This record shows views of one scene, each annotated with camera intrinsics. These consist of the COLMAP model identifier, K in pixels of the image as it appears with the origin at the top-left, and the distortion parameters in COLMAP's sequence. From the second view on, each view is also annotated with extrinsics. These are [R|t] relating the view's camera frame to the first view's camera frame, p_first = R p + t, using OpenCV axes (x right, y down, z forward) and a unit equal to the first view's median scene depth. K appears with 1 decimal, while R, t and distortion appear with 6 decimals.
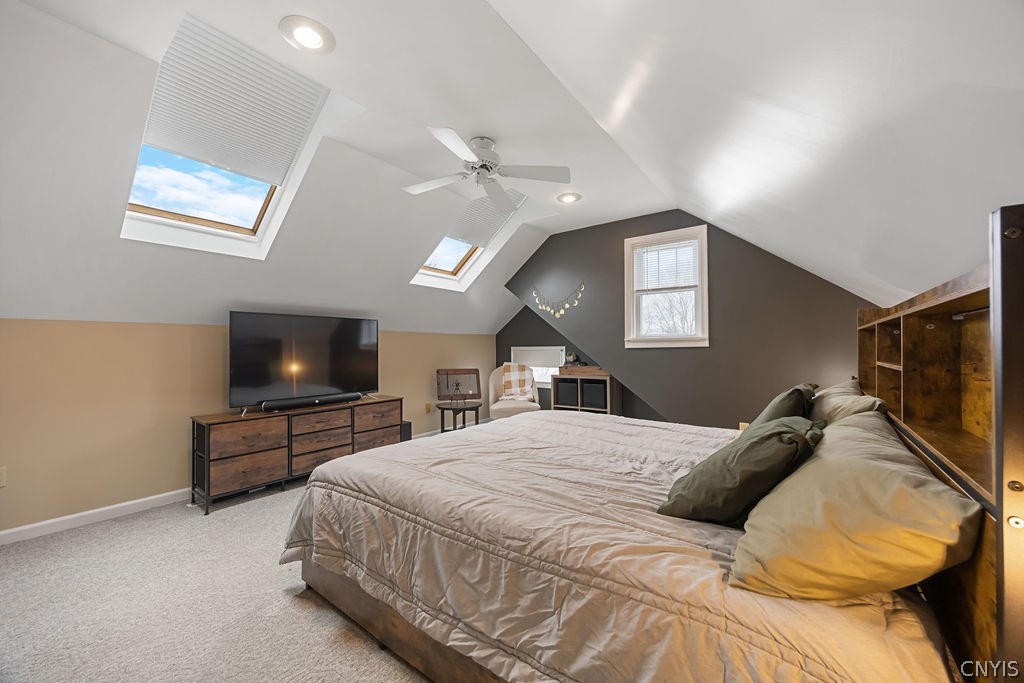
lens RADIAL K [[389.4, 0, 515.0], [0, 389.4, 336.9], [0, 0, 1]] dist [-0.002162, 0.000238]
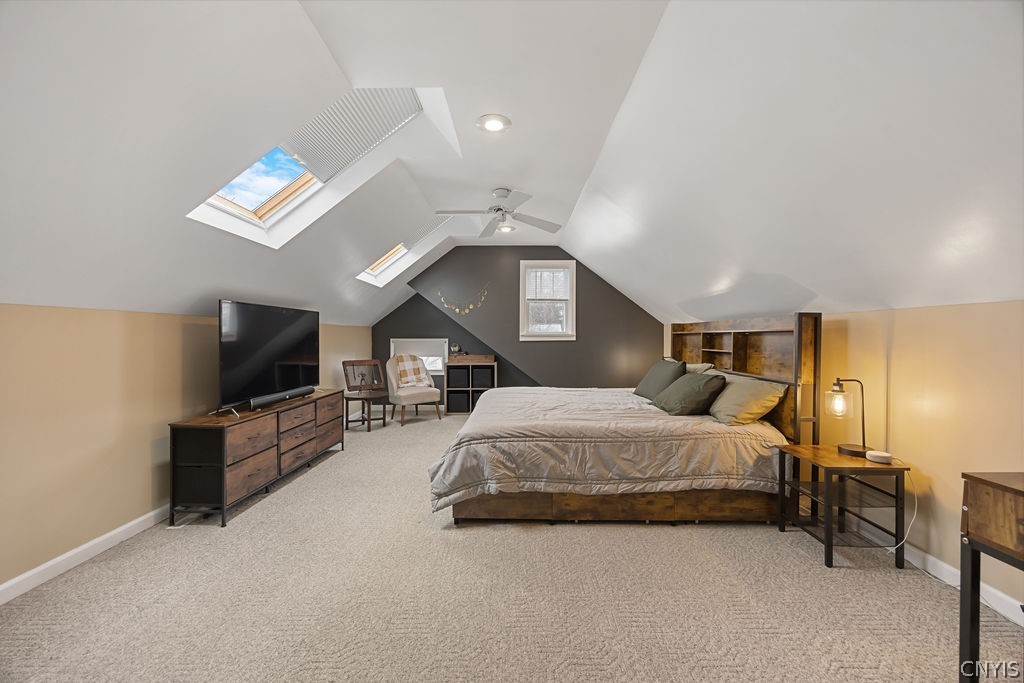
lens RADIAL K [[389.4, 0, 515.0], [0, 389.4, 336.9], [0, 0, 1]] dist [-0.002162, 0.000238]
pose [[0.803122, 0.006607, 0.595778, -0.601326], [-0.022724, 0.999551, 0.019547, -0.012583], [-0.595381, -0.029237, 0.802911, -0.090208]]
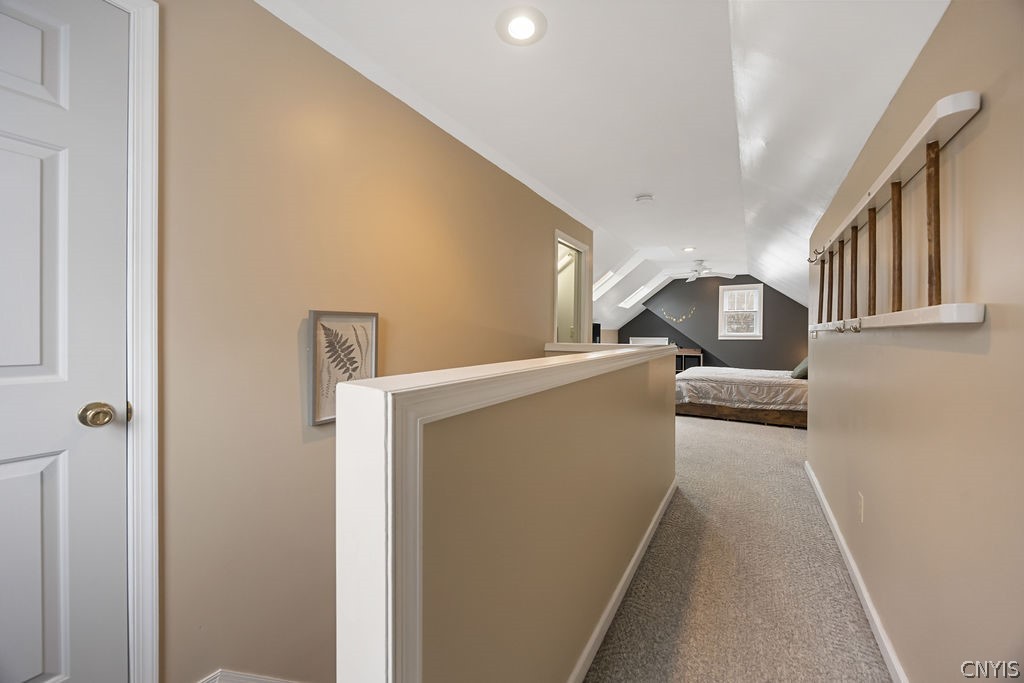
lens RADIAL K [[389.4, 0, 515.0], [0, 389.4, 336.9], [0, 0, 1]] dist [-0.002162, 0.000238]
pose [[0.995859, 0.012411, 0.090064, -1.076634], [-0.015457, 0.999329, 0.033204, -0.040581], [-0.089592, -0.034459, 0.995382, -1.046821]]
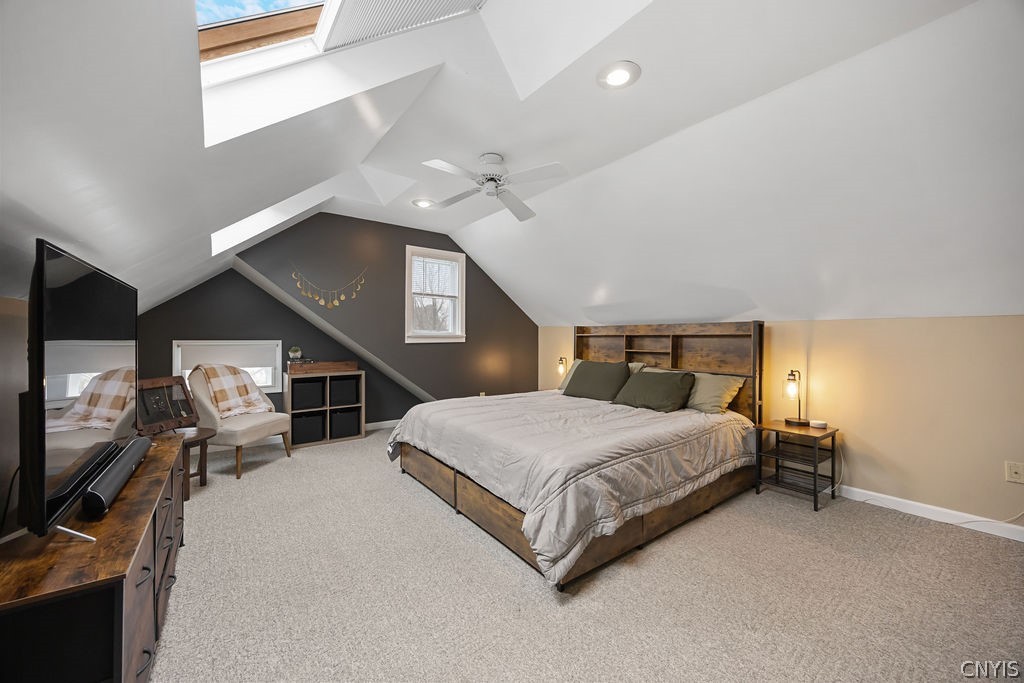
lens RADIAL K [[389.4, 0, 515.0], [0, 389.4, 336.9], [0, 0, 1]] dist [-0.002162, 0.000238]
pose [[0.269299, 0.010794, 0.962996, -0.784917], [-0.032804, 0.999460, -0.002030, 0.003218], [-0.962498, -0.031044, 0.269508, 0.444862]]
